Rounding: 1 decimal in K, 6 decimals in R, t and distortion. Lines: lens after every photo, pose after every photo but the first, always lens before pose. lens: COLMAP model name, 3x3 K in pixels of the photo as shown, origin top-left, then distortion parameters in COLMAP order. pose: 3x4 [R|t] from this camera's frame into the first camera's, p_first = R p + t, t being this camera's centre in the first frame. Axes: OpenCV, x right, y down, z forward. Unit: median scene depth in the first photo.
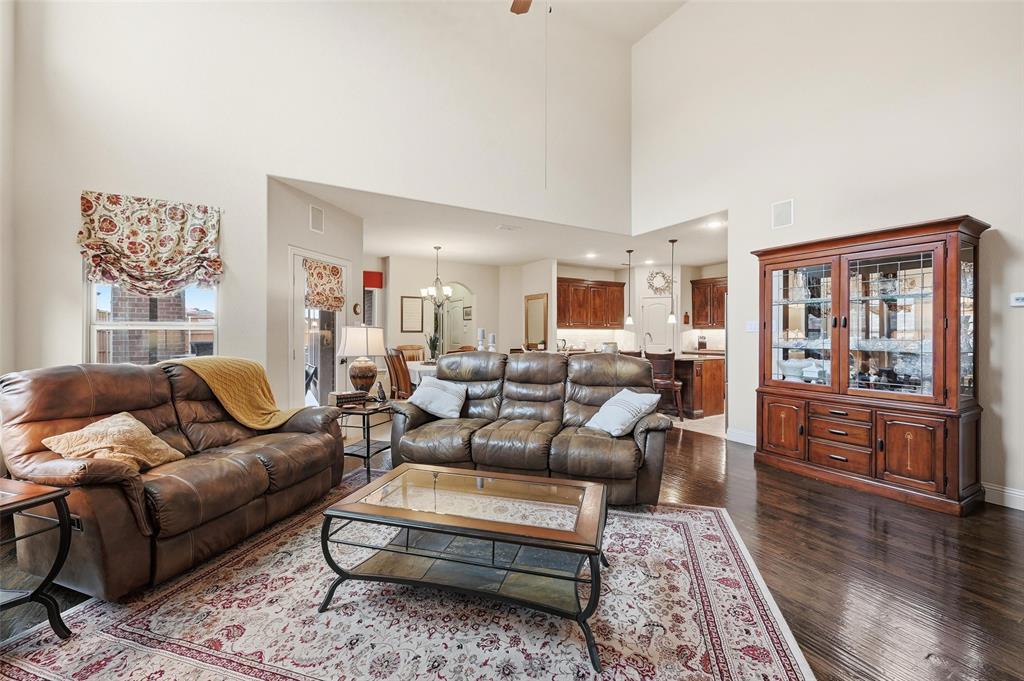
lens RADIAL K [[409.0, 0, 511.4], [0, 409.0, 335.7], [0, 0, 1]] dist [-0.000510, -0.000078]
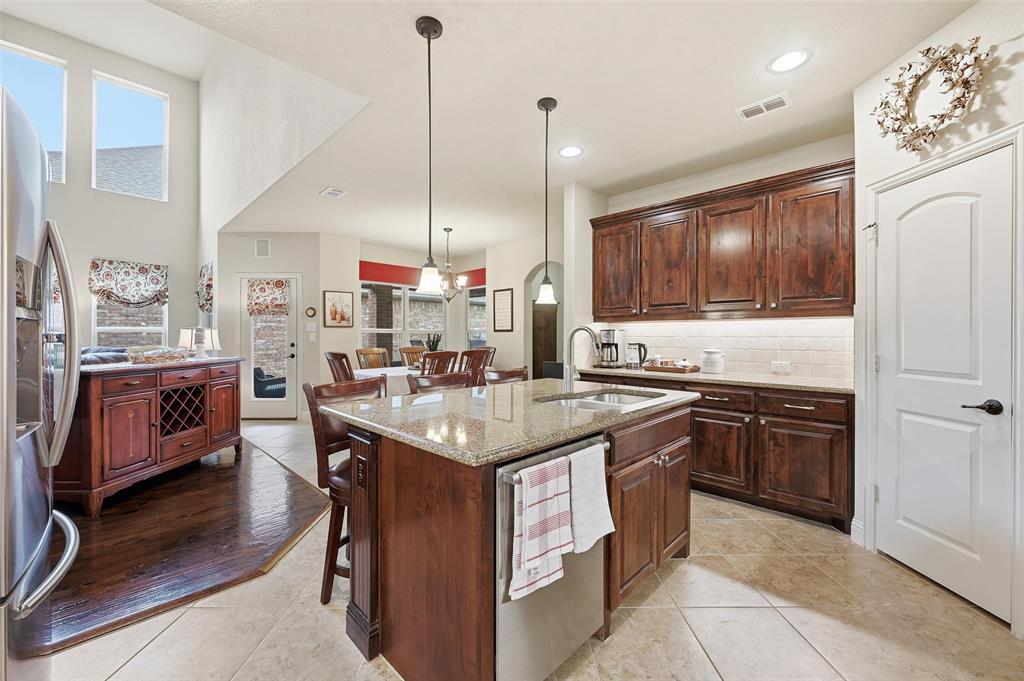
lens RADIAL K [[409.0, 0, 511.4], [0, 409.0, 335.7], [0, 0, 1]] dist [-0.000510, -0.000078]
pose [[0.271359, -0.000232, -0.962478, 0.569754], [-0.002903, 0.999995, -0.001059, 0.000852], [0.962474, 0.003081, 0.271357, 0.782449]]
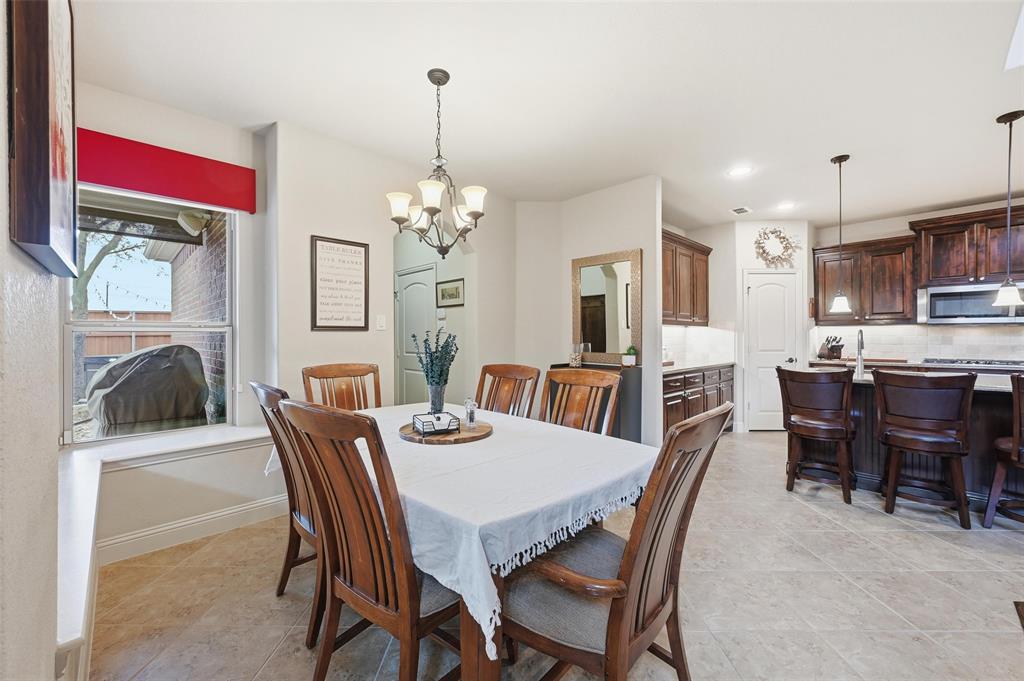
lens RADIAL K [[404.7, 0, 512.0], [0, 404.7, 340.5], [0, 0, 1]] dist [0.000560, 0.000164]
pose [[0.966890, -0.007102, 0.255096, -0.181616], [0.006165, 0.999971, 0.004475, 0.000968], [-0.255120, -0.002754, 0.966905, 0.575074]]
